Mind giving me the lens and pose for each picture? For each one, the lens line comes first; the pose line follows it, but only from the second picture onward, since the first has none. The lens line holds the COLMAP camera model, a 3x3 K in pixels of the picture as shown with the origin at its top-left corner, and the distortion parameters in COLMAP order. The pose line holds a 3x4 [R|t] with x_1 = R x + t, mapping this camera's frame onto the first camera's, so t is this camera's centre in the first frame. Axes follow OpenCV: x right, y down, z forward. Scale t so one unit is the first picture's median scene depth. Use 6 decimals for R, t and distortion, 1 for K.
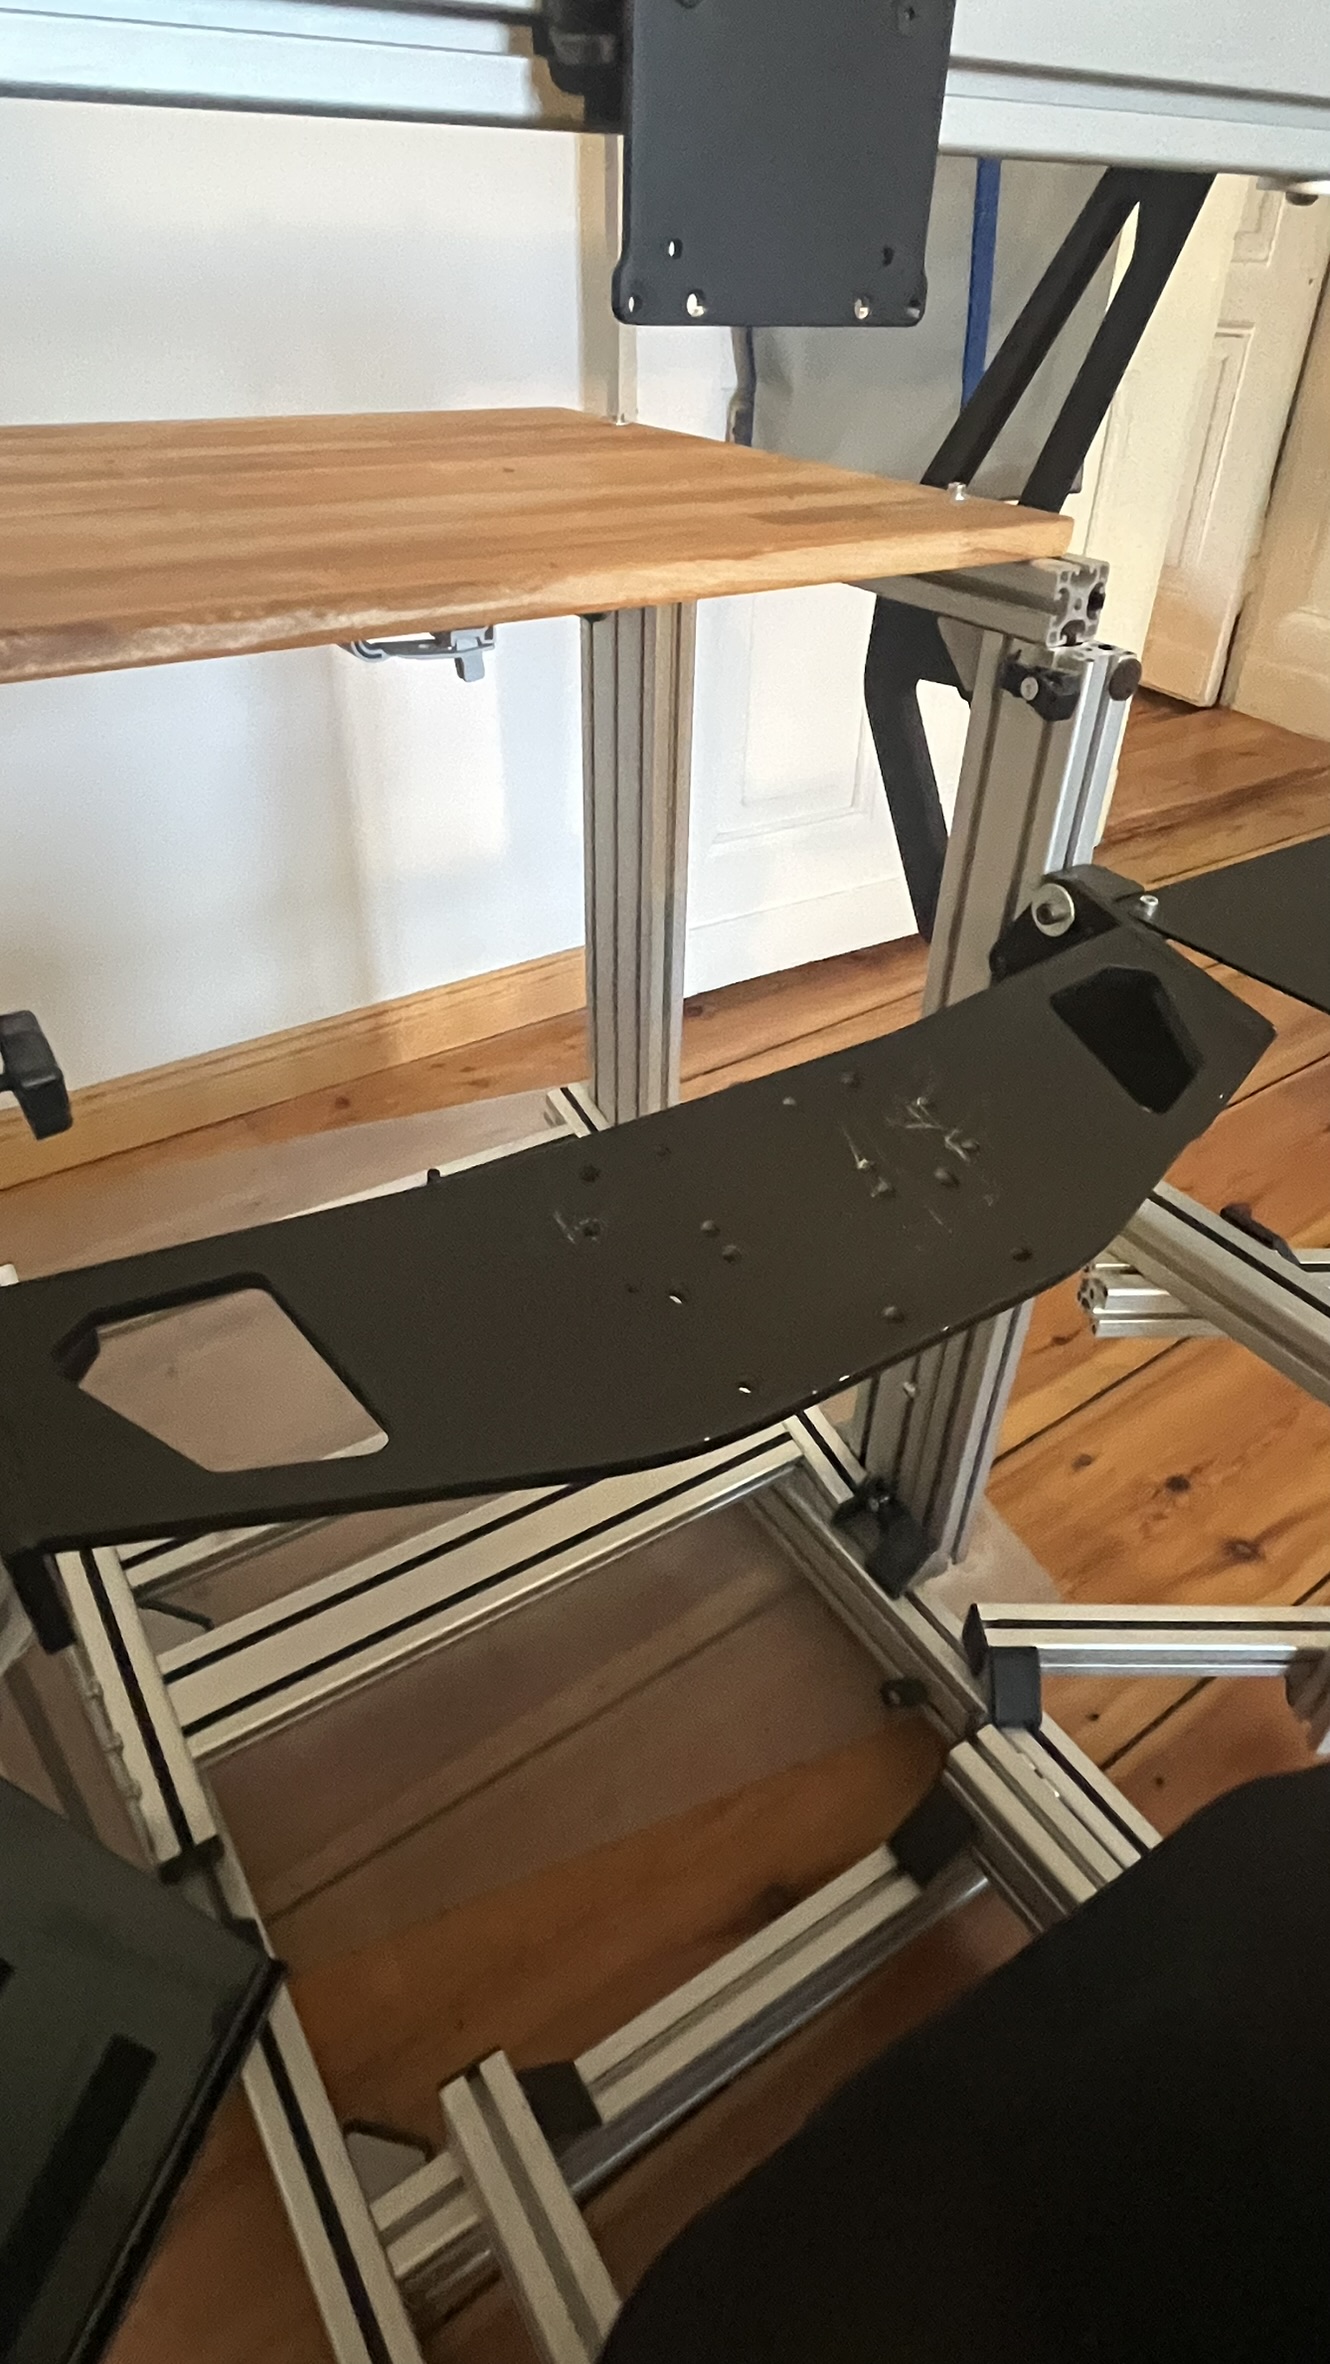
lens RADIAL K [[1304.7, 0, 665.8], [0, 1304.7, 1164.7], [0, 0, 1]] dist [-0.004281, 0.002618]
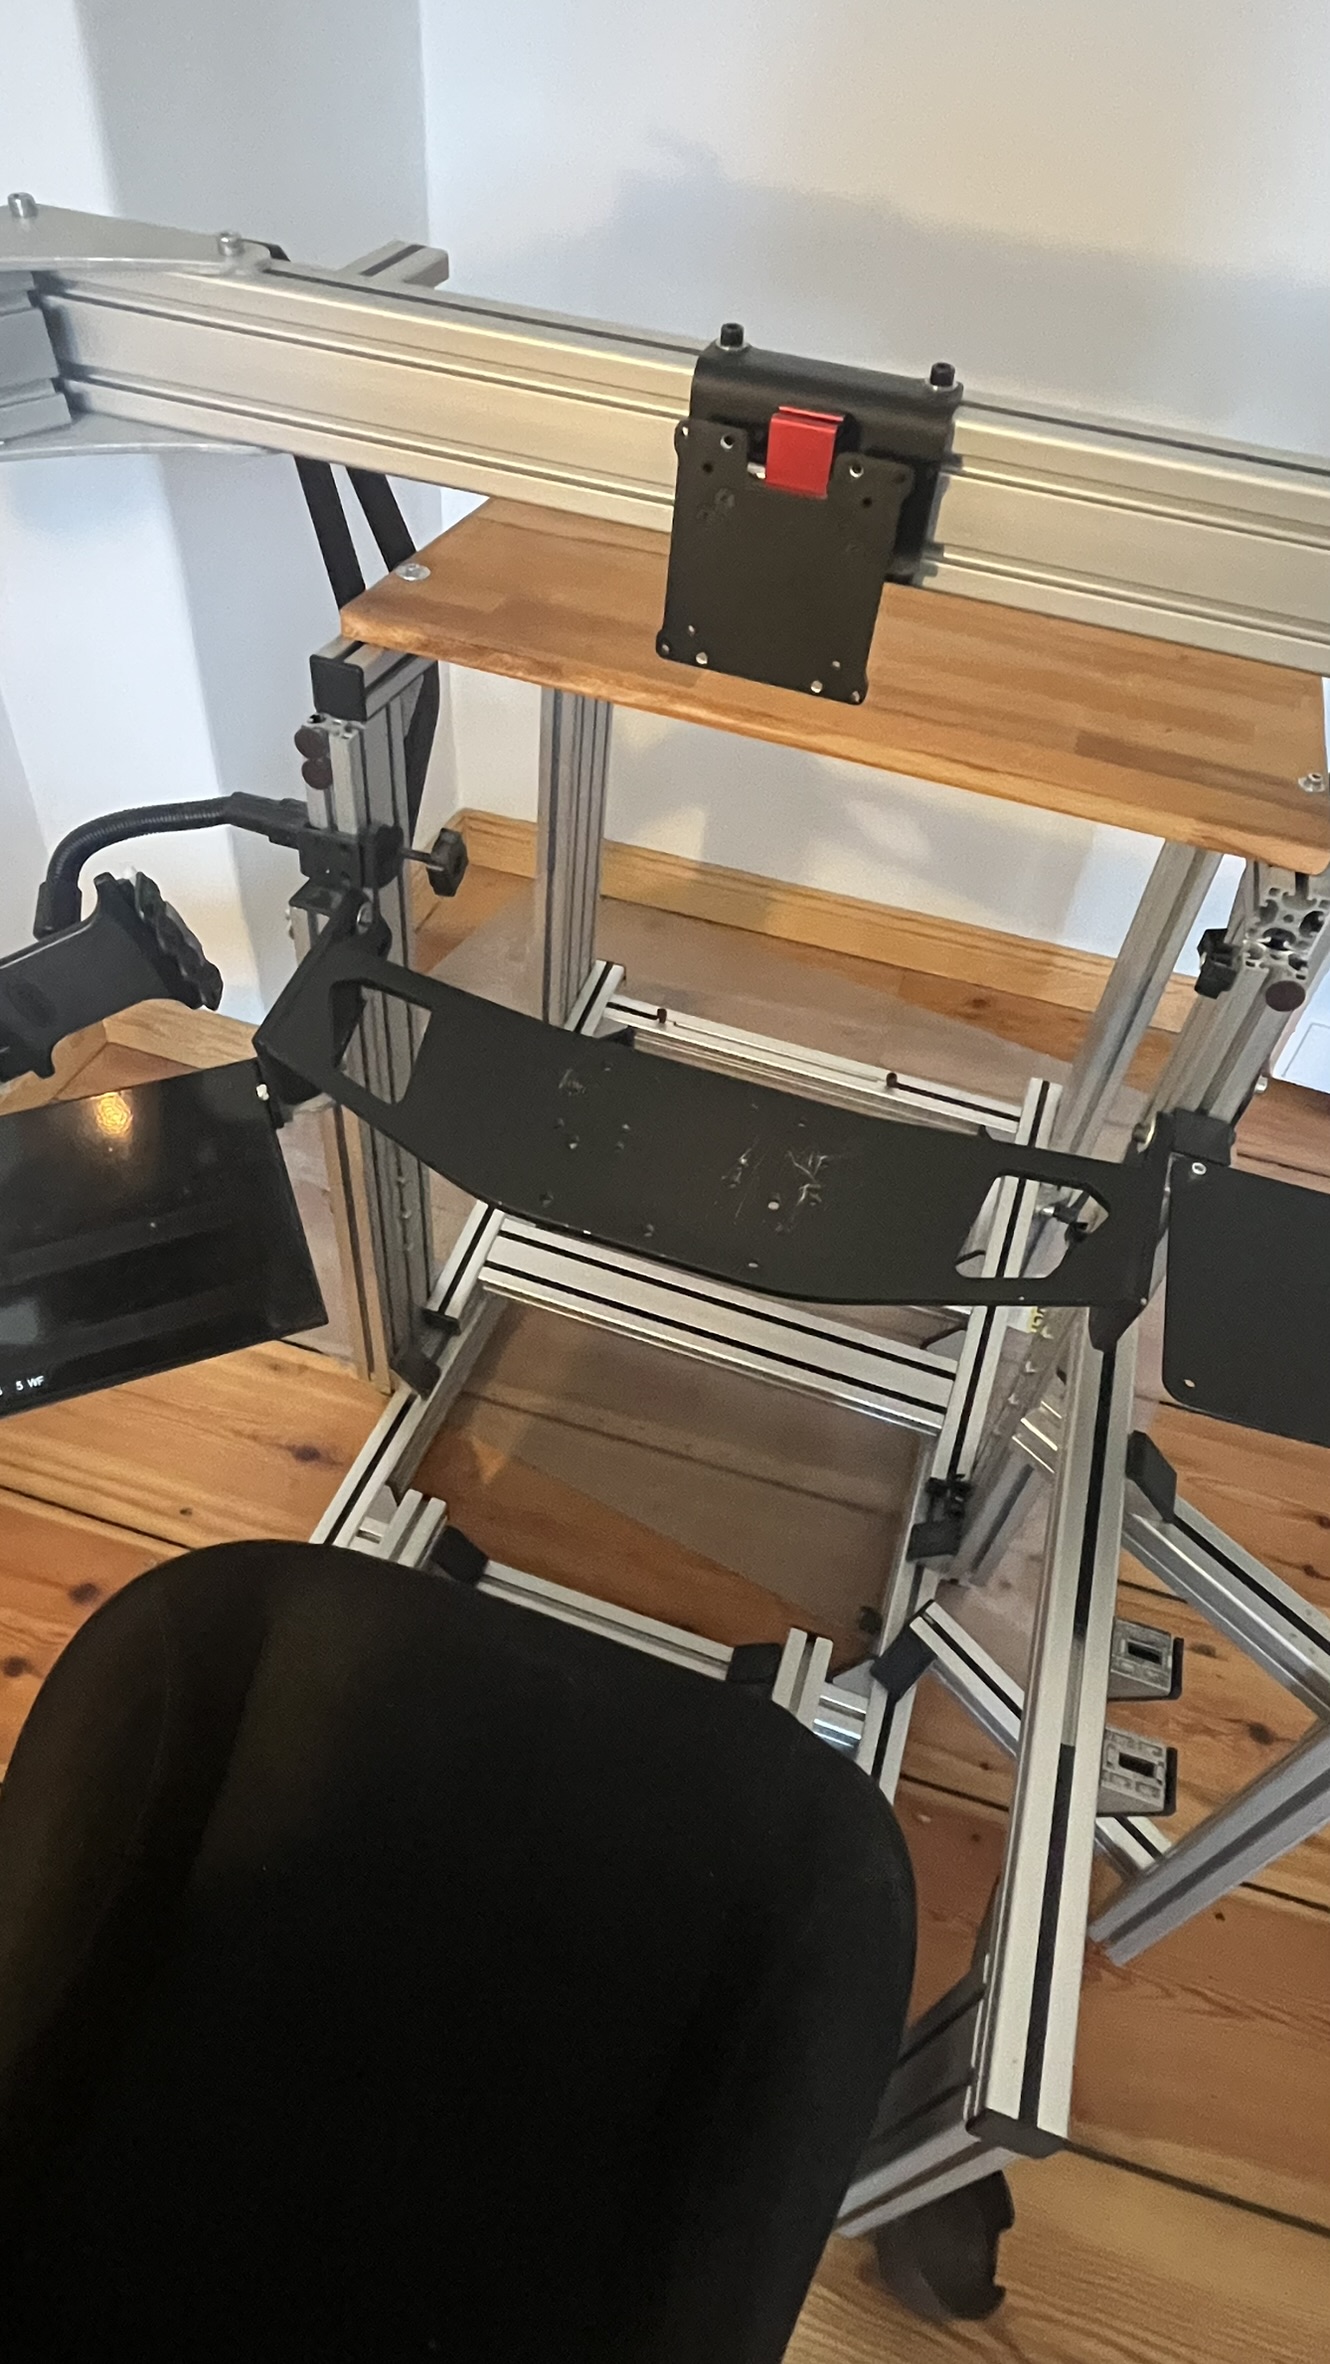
lens RADIAL K [[1304.7, 0, 673.3], [0, 1304.7, 1176.1], [0, 0, 1]] dist [-0.004281, 0.002618]
pose [[0.626237, 0.581408, -0.519416, 0.560611], [-0.512338, 0.809075, 0.287934, -0.238900], [0.587654, 0.085801, 0.804550, -0.173095]]
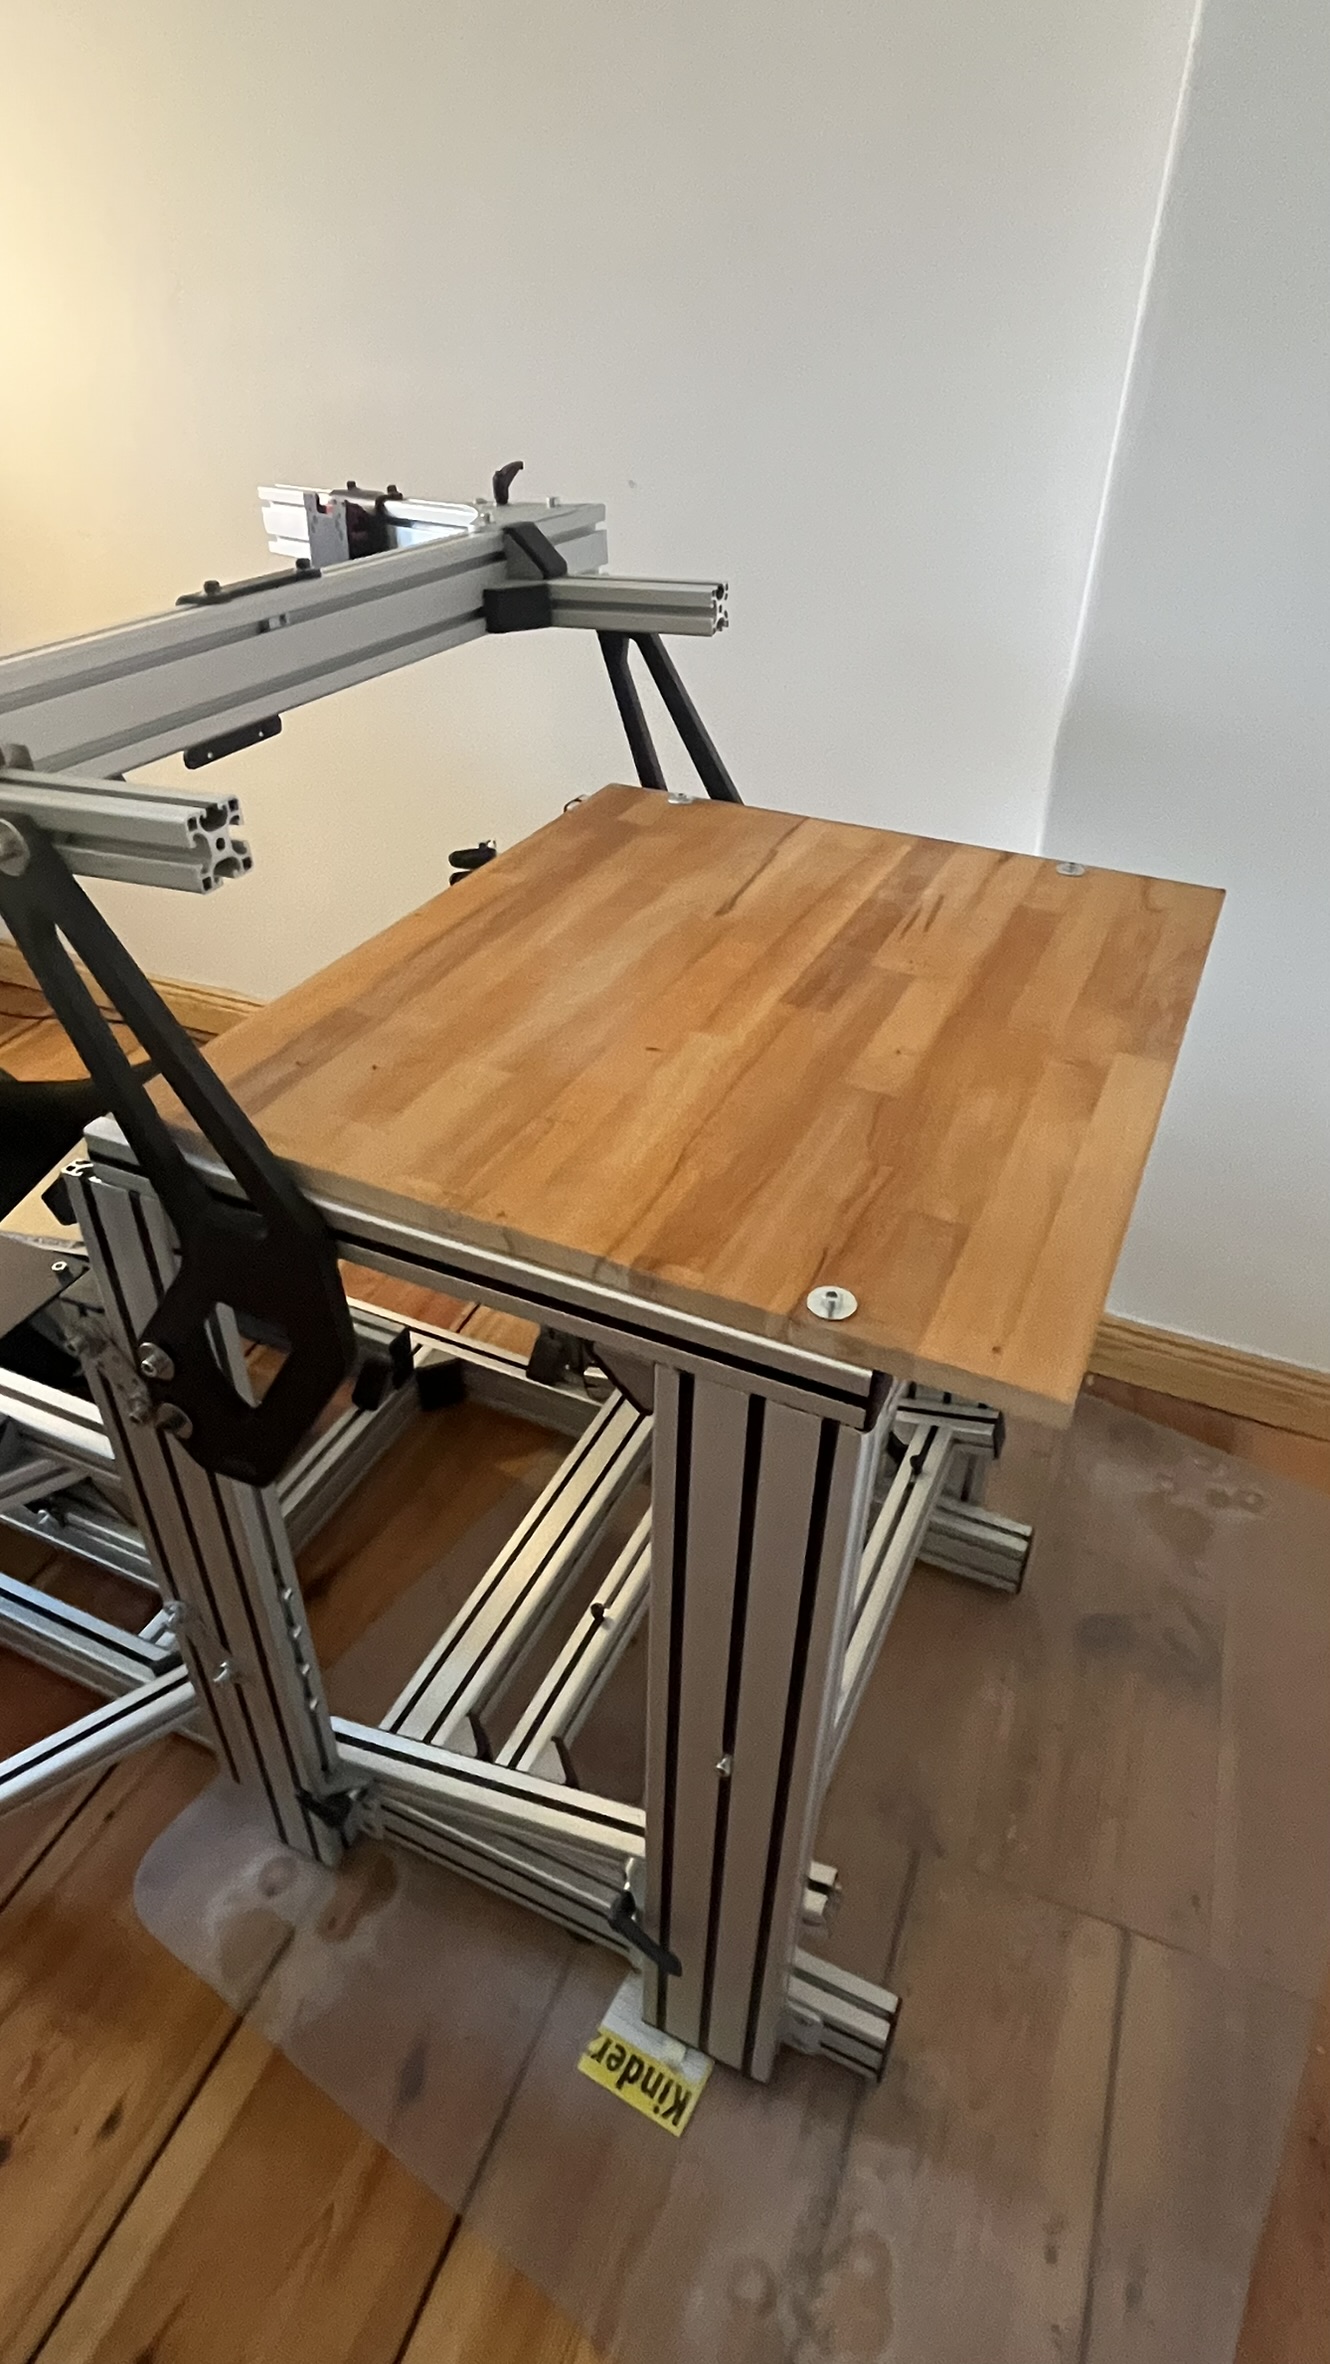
lens RADIAL K [[1304.7, 0, 669.0], [0, 1304.7, 1179.1], [0, 0, 1]] dist [-0.004281, 0.002618]
pose [[-0.842440, 0.276200, -0.462610, 0.356187], [-0.345616, 0.381659, 0.857255, -1.272551], [0.413333, 0.882071, -0.226066, 1.201056]]
